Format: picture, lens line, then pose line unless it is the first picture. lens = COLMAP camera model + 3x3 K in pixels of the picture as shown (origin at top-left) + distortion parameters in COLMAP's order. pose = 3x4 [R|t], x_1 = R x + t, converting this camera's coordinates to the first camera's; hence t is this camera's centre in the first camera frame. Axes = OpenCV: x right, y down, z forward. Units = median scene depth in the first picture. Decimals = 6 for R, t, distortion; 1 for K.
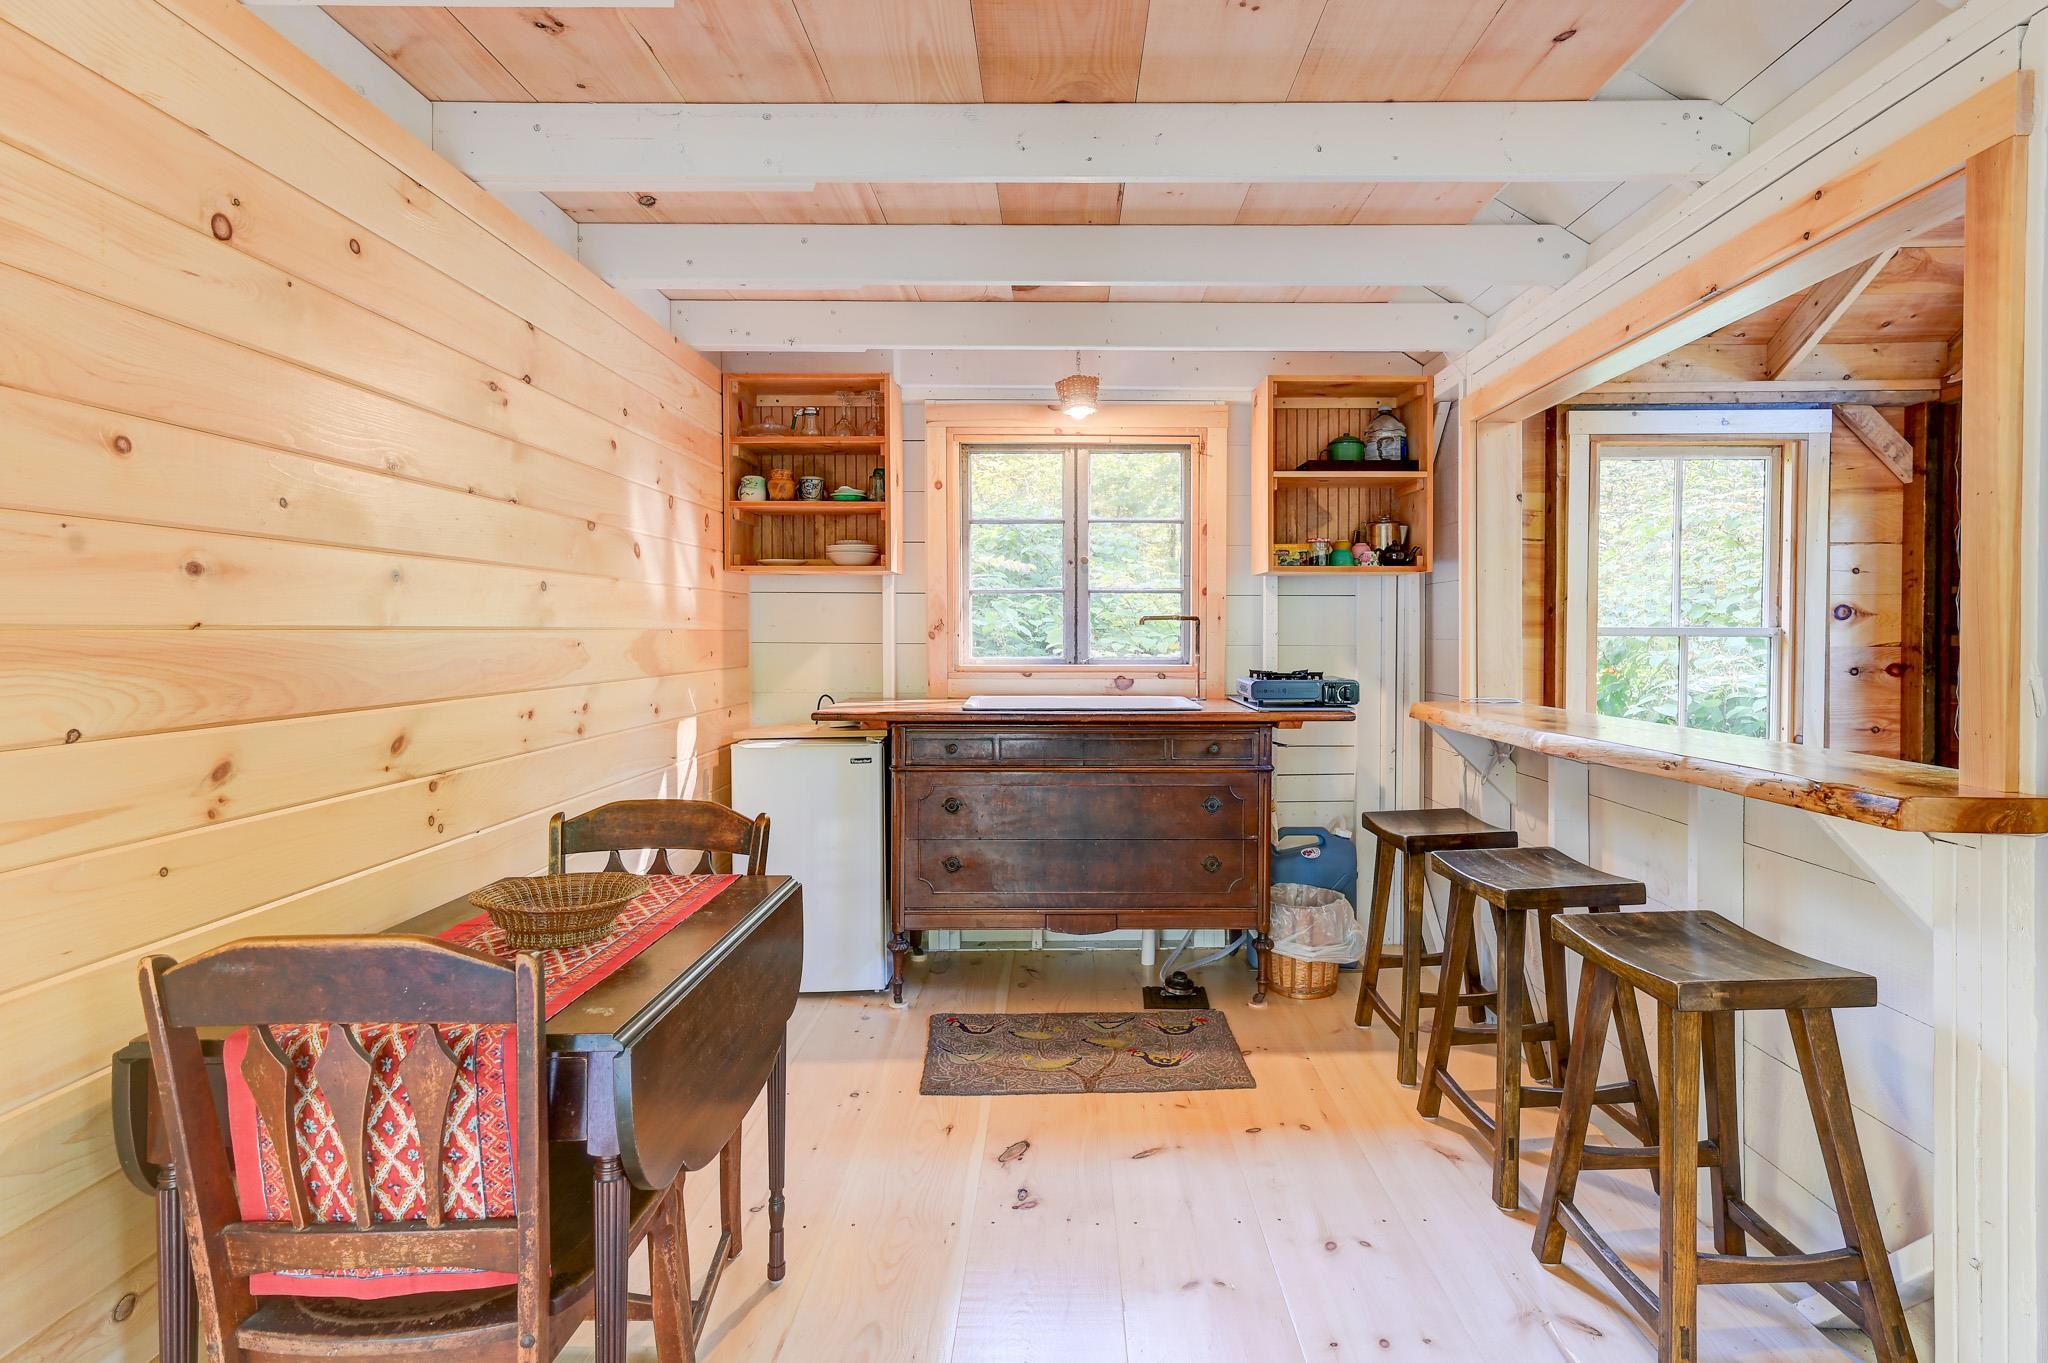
lens RADIAL K [[1073.3, 0, 1017.5], [0, 1073.3, 650.8], [0, 0, 1]] dist [0.016520, 0.001053]
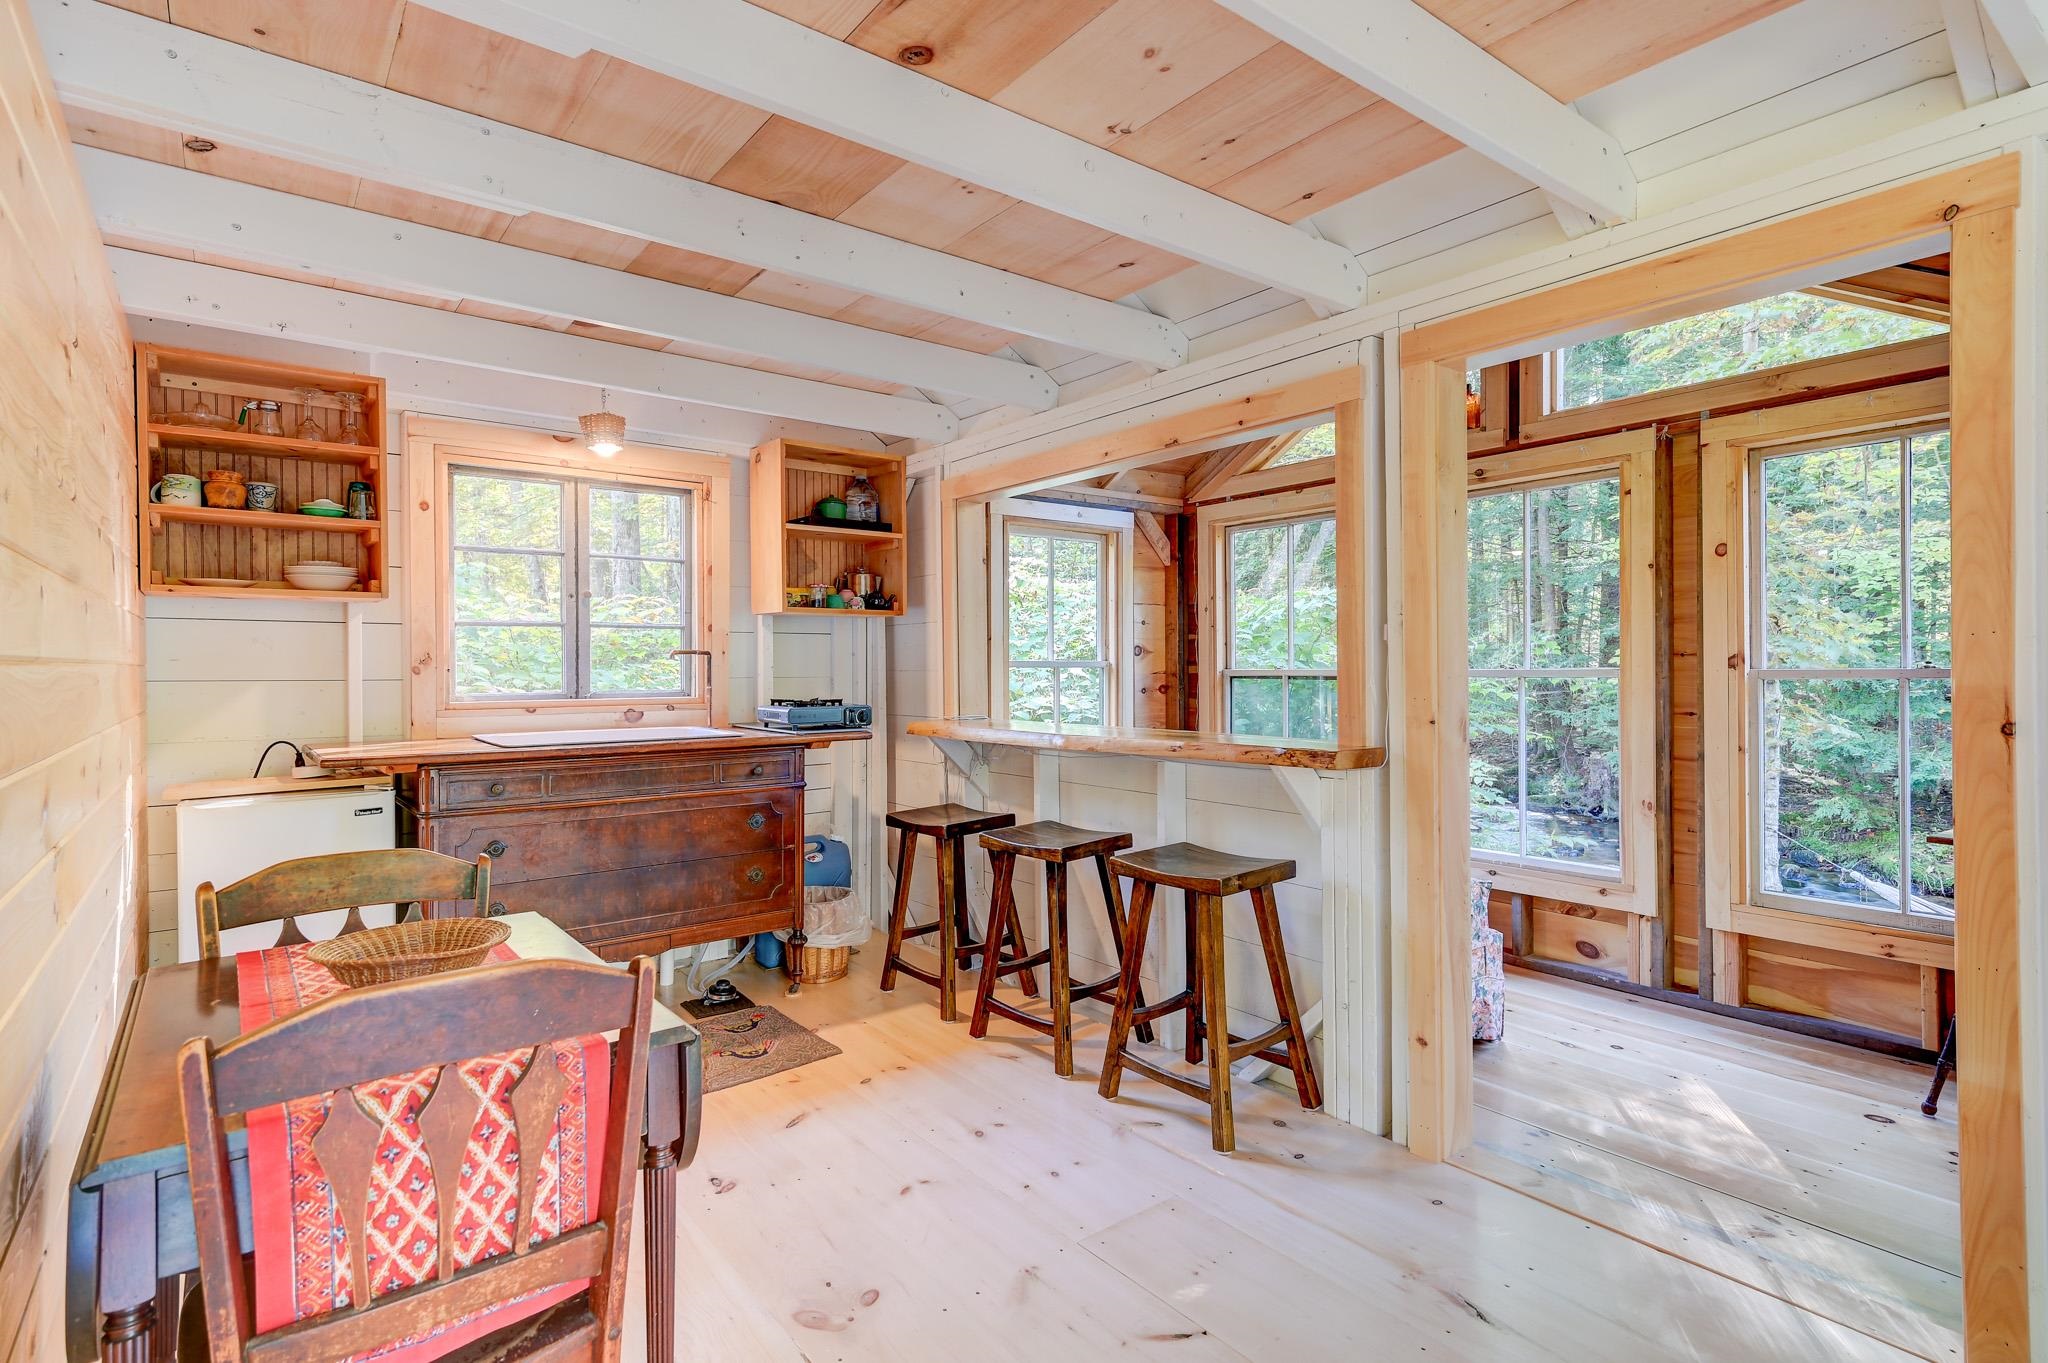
lens RADIAL K [[1073.3, 0, 1002.8], [0, 1073.3, 672.3], [0, 0, 1]] dist [0.016520, 0.001053]
pose [[0.781204, -0.007240, 0.624234, -0.307282], [0.015919, 0.999839, -0.008326, 0.003276], [-0.624073, 0.016442, 0.781193, -0.026093]]
